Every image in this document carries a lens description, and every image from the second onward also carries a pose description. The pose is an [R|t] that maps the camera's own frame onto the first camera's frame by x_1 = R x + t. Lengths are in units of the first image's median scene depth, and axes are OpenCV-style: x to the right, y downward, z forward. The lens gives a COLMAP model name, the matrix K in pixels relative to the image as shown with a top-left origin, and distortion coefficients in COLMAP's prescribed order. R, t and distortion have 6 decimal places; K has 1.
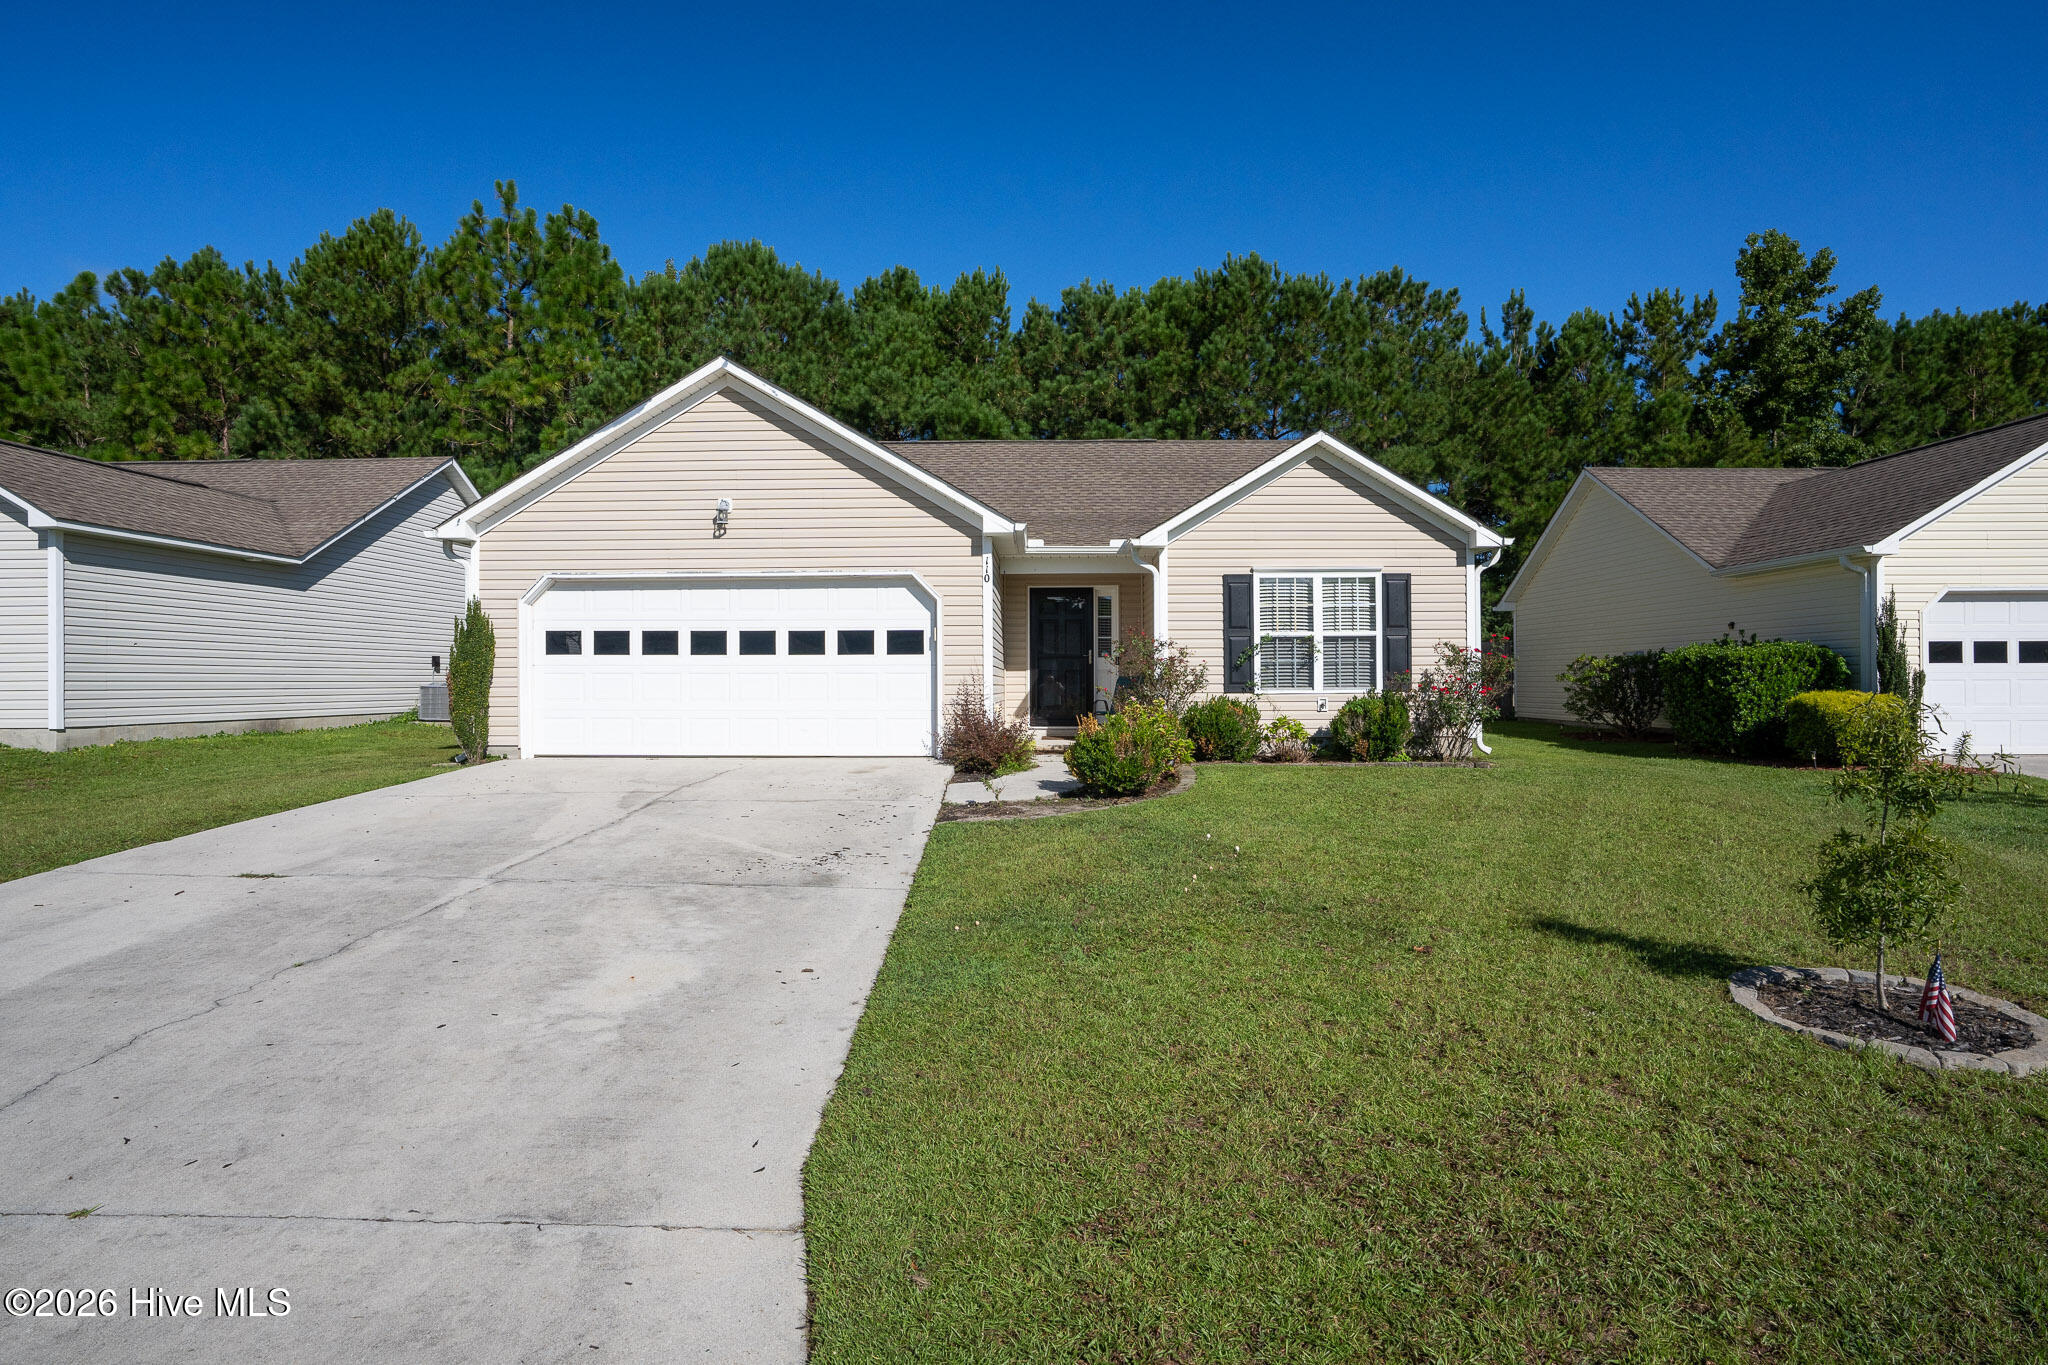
lens RADIAL K [[1037.4, 0, 1099.6], [0, 1037.4, 683.5], [0, 0, 1]] dist [-0.045471, 0.020836]
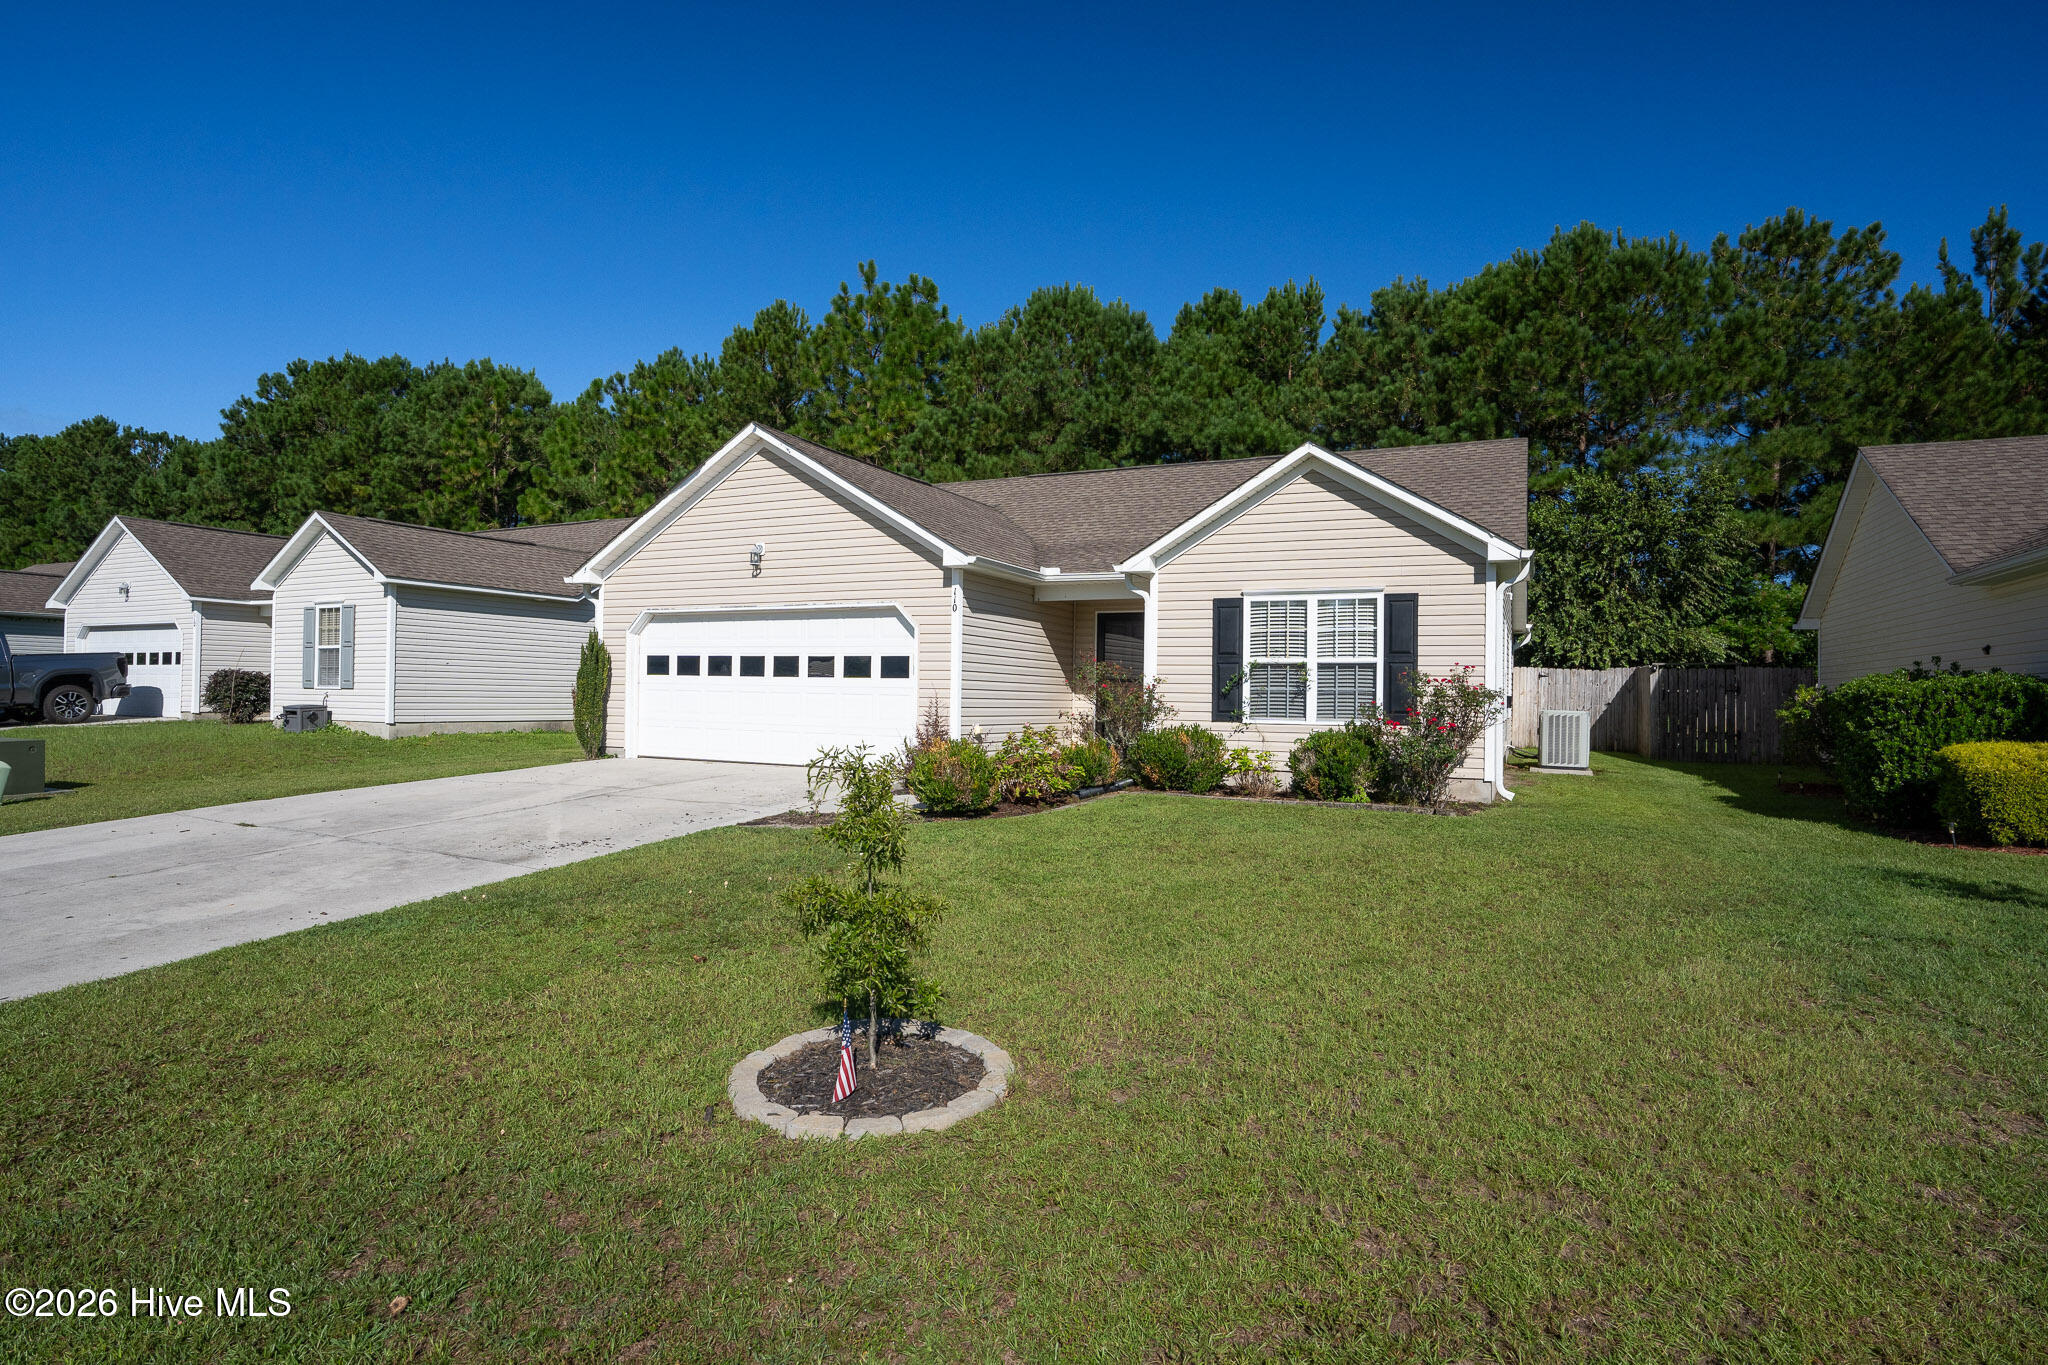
lens RADIAL K [[1037.4, 0, 1003.4], [0, 1037.4, 693.5], [0, 0, 1]] dist [-0.045471, 0.020836]
pose [[0.910985, 0.017252, -0.412079, 0.296589], [-0.021136, 0.999765, -0.004870, -0.006962], [0.411898, 0.013146, 0.911135, 0.036795]]
